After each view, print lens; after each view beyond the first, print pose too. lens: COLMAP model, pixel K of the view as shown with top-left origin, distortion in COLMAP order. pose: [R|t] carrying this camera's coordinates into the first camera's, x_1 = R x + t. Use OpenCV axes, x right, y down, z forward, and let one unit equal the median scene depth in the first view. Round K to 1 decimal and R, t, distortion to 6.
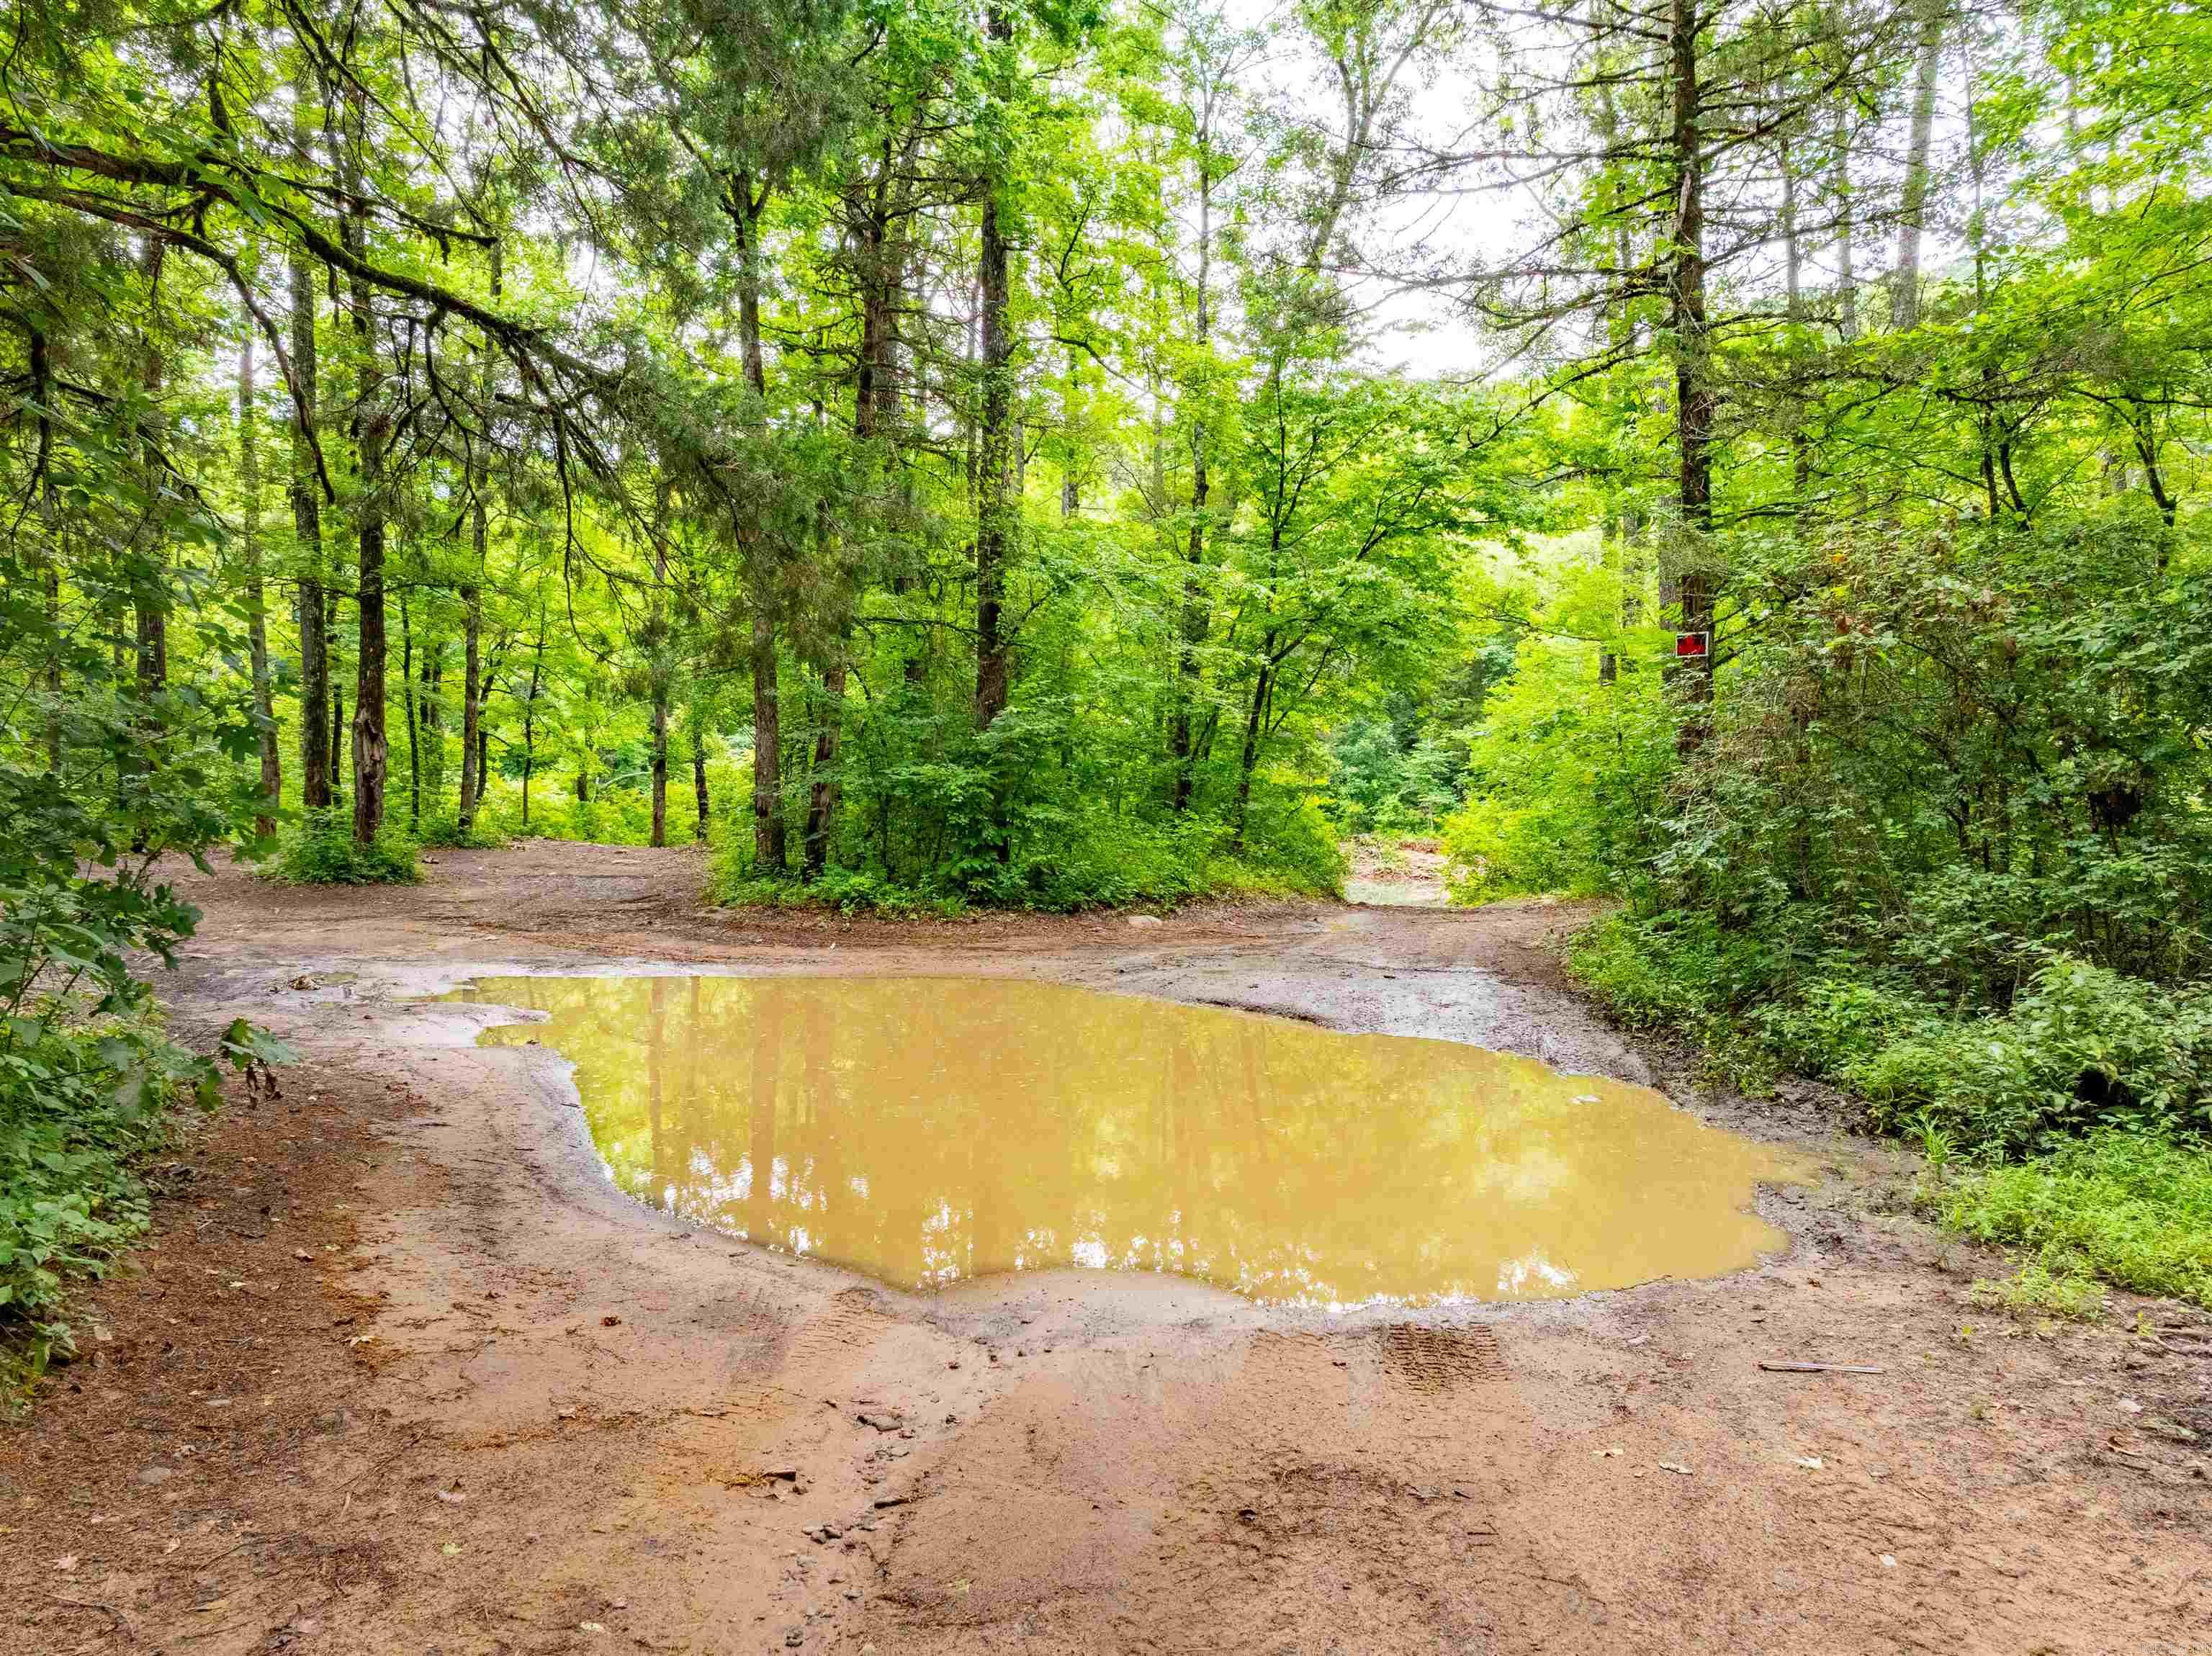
lens RADIAL K [[1536.6, 0, 1108.8], [0, 1536.6, 816.6], [0, 0, 1]] dist [0.004318, 0.000074]
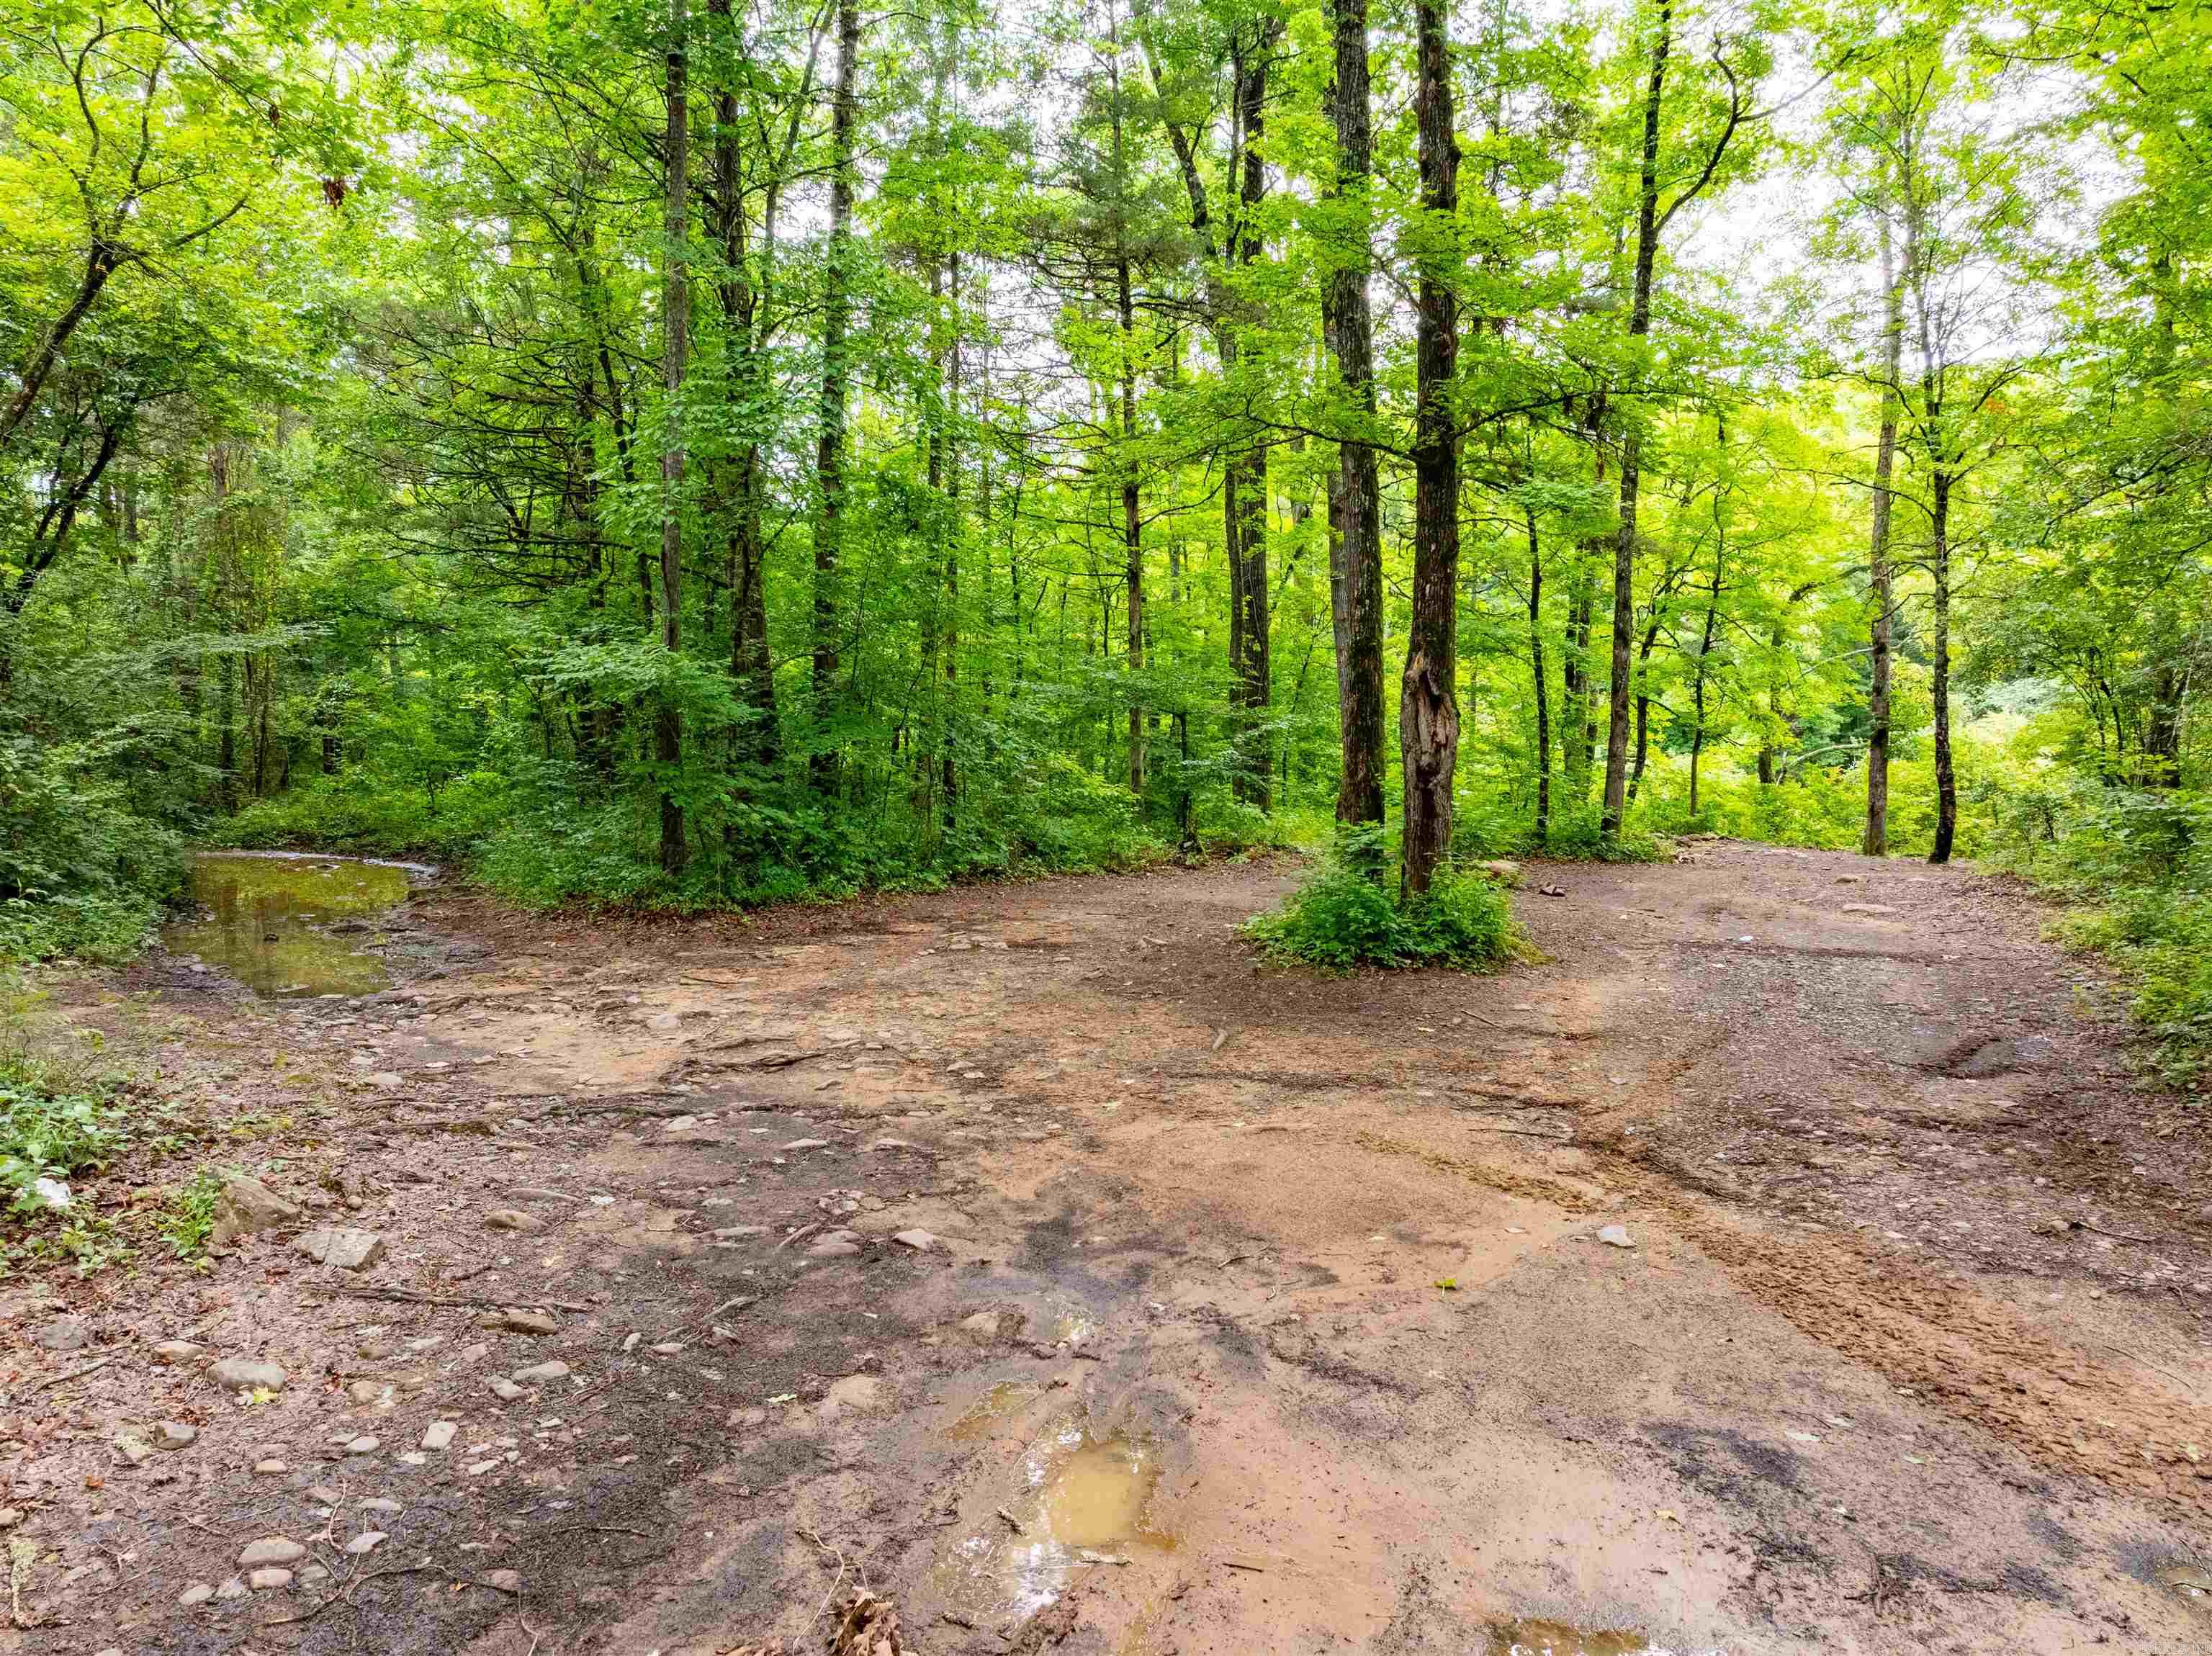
lens RADIAL K [[1563.2, 0, 1110.5], [0, 1563.2, 821.2], [0, 0, 1]] dist [-0.013037, -0.001585]
pose [[0.752973, 0.024511, -0.657595, -0.081874], [-0.009574, 0.999608, 0.026296, -0.009456], [0.657982, -0.013505, 0.752912, 0.210855]]
